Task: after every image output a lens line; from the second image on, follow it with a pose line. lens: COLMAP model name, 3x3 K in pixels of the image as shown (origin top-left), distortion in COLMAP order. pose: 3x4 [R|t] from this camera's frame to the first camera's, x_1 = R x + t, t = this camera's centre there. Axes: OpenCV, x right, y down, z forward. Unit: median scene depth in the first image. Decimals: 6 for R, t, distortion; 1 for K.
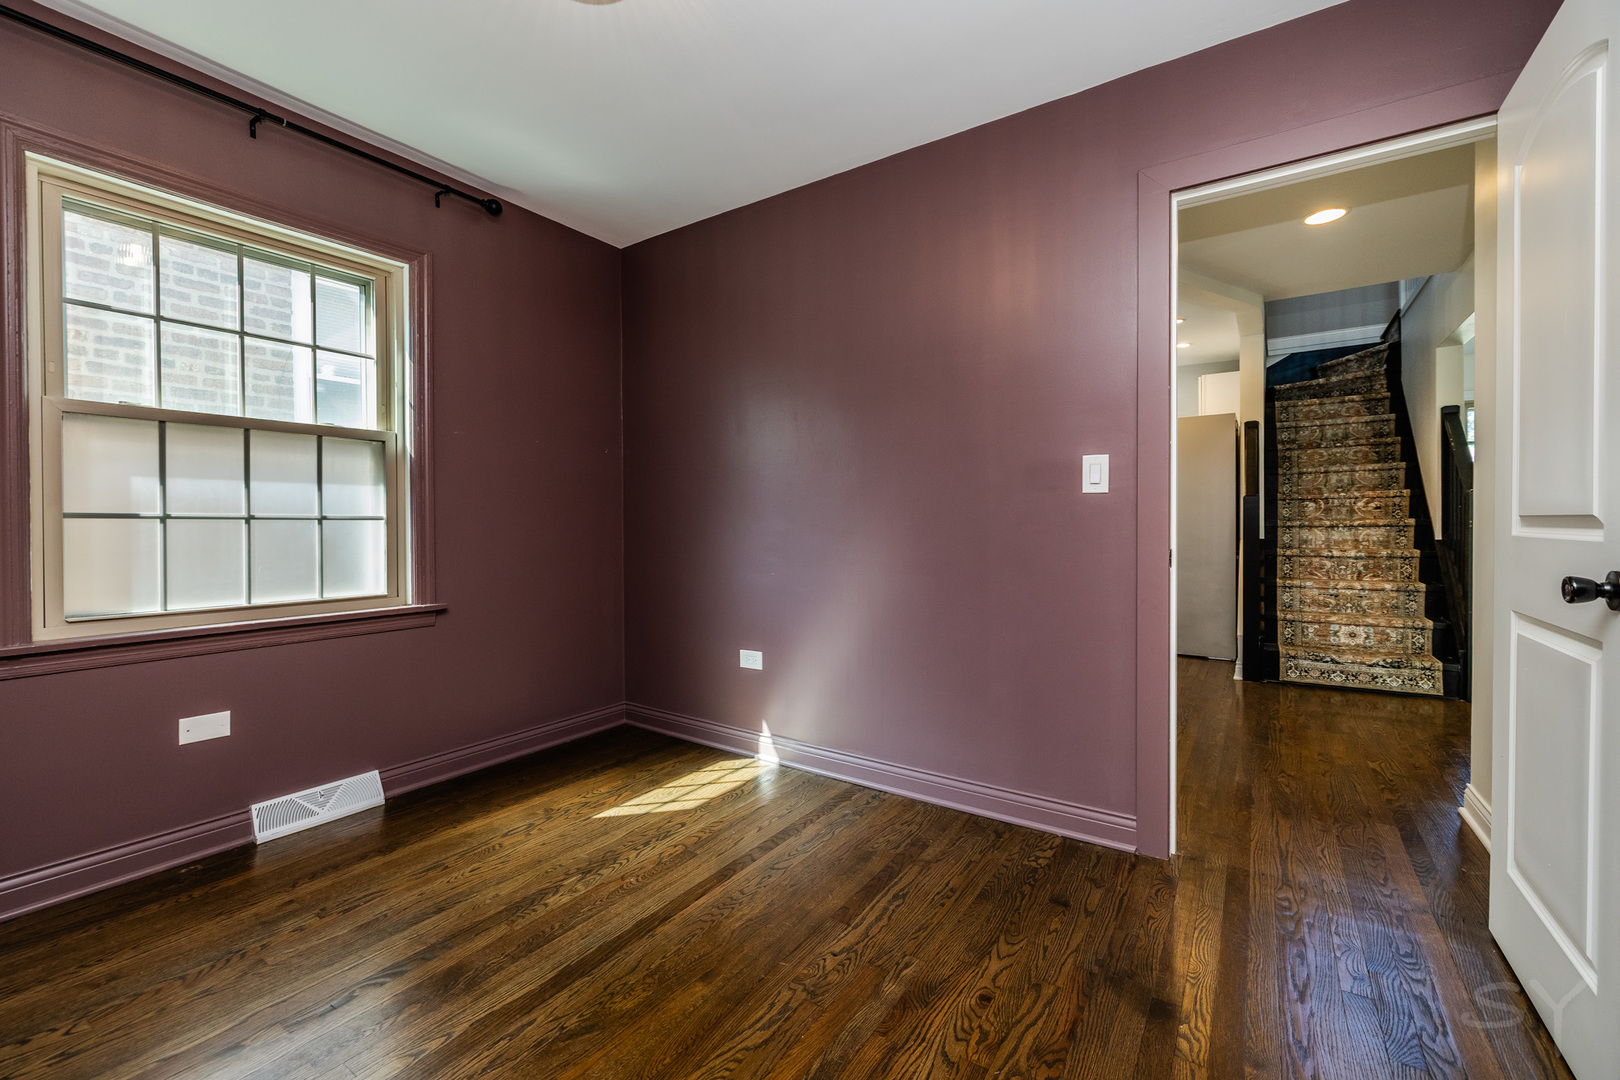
lens RADIAL K [[684.9, 0, 804.1], [0, 684.9, 534.0], [0, 0, 1]] dist [0.000932, 0.000179]
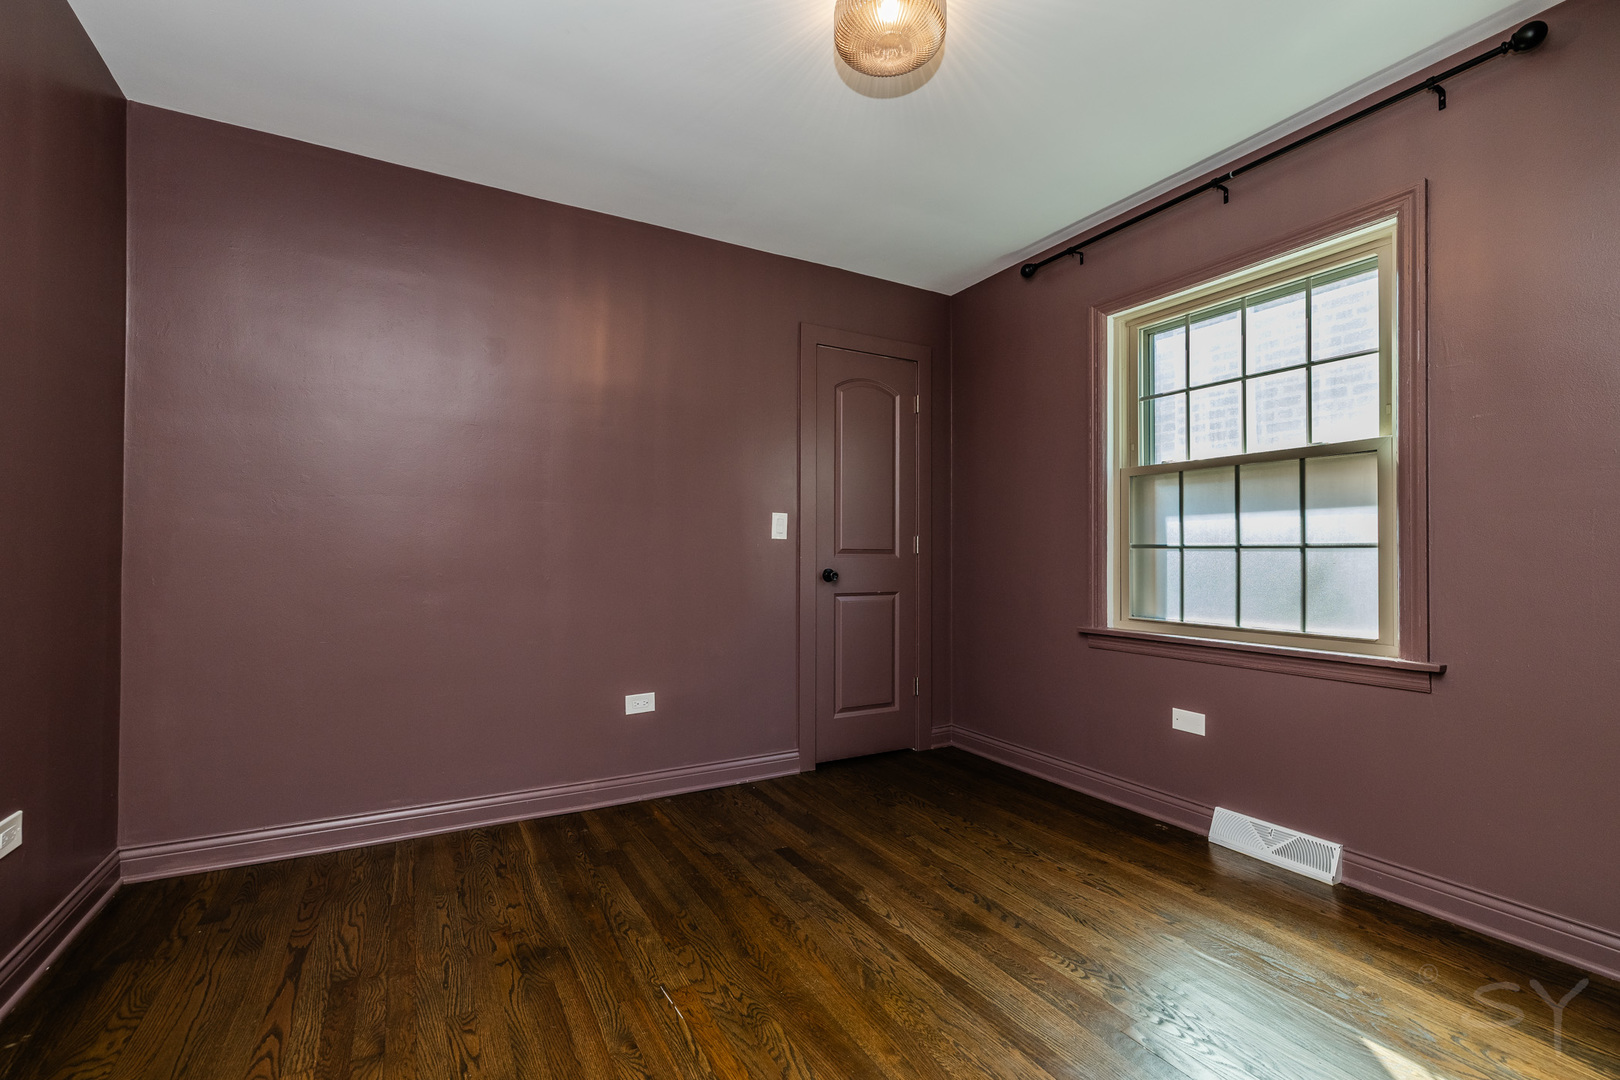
lens RADIAL K [[715.5, 0, 810.0], [0, 715.5, 540.0], [0, 0, 1]] dist [0.014515, 0.000124]
pose [[-0.449173, -0.018341, -0.893256, 0.510725], [-0.014879, 0.999804, -0.013046, -0.009350], [0.893321, 0.007431, -0.449358, 0.885197]]
